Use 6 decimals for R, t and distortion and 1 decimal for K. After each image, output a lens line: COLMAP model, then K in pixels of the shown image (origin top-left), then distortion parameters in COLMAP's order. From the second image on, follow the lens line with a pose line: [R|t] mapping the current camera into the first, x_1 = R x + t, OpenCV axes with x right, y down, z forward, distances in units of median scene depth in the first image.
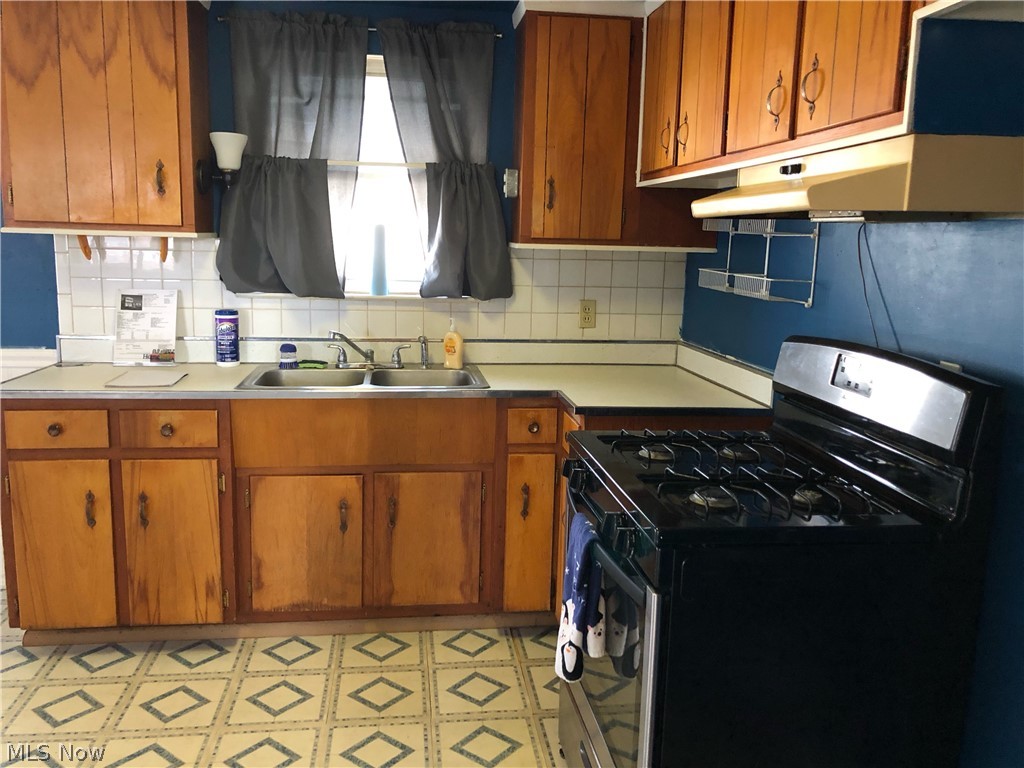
lens RADIAL K [[844.1, 0, 513.6], [0, 844.1, 376.1], [0, 0, 1]] dist [0.008490, -0.001425]
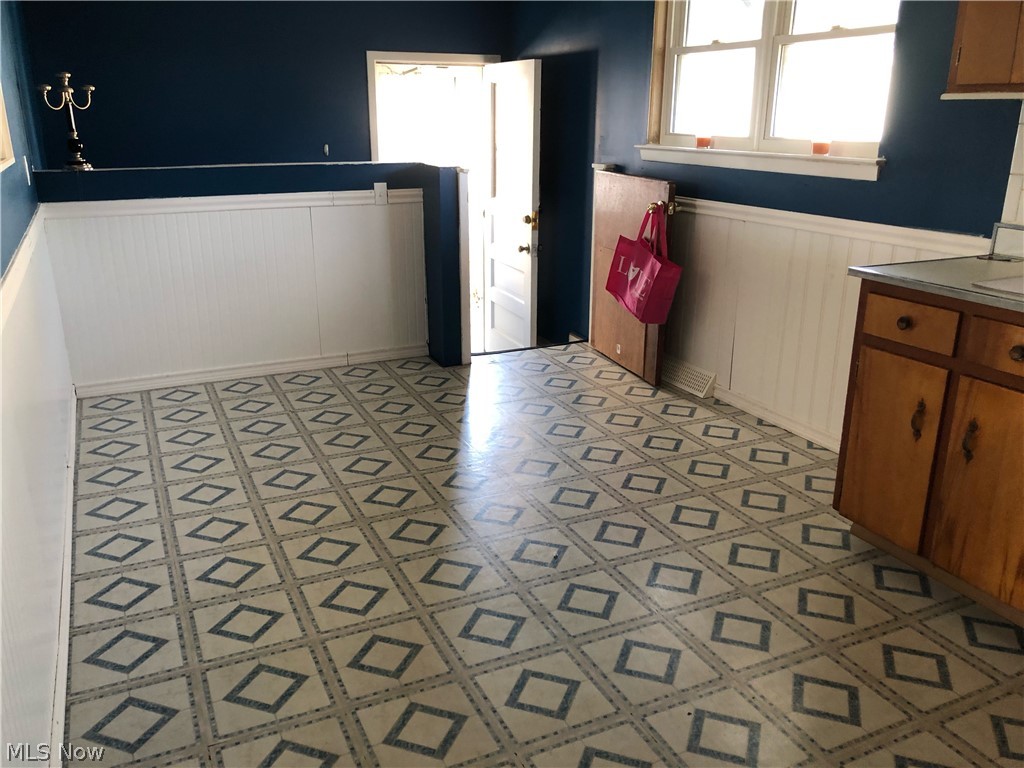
lens RADIAL K [[844.1, 0, 503.1], [0, 844.1, 377.2], [0, 0, 1]] dist [0.008490, -0.001425]
pose [[0.286410, 0.258673, -0.922528, 0.176431], [-0.142879, 0.963630, 0.225839, -0.022536], [0.947394, 0.067127, 0.312952, 0.304485]]
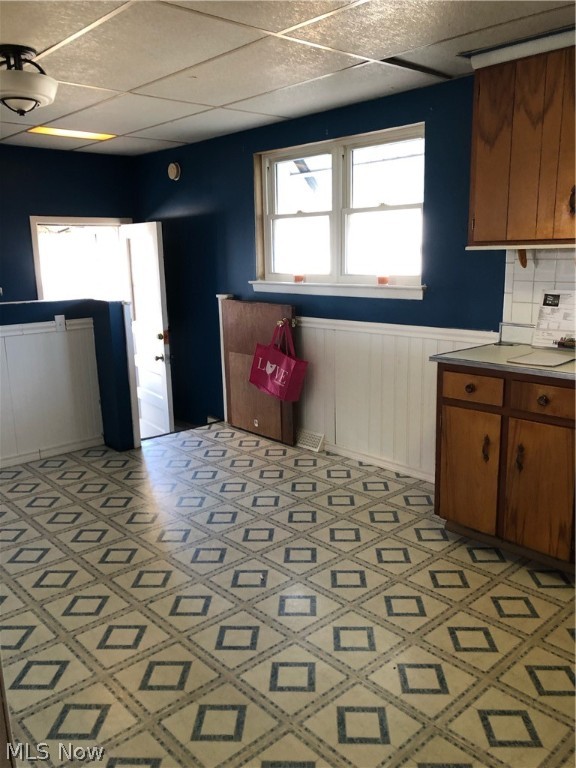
lens RADIAL K [[633.1, 0, 290.1], [0, 633.1, 382.4], [0, 0, 1]] dist [0.008490, -0.001425]
pose [[0.565847, 0.128187, -0.814485, 0.150166], [-0.094426, 0.991416, 0.090433, -0.014047], [0.819085, 0.025737, 0.573094, 0.133403]]
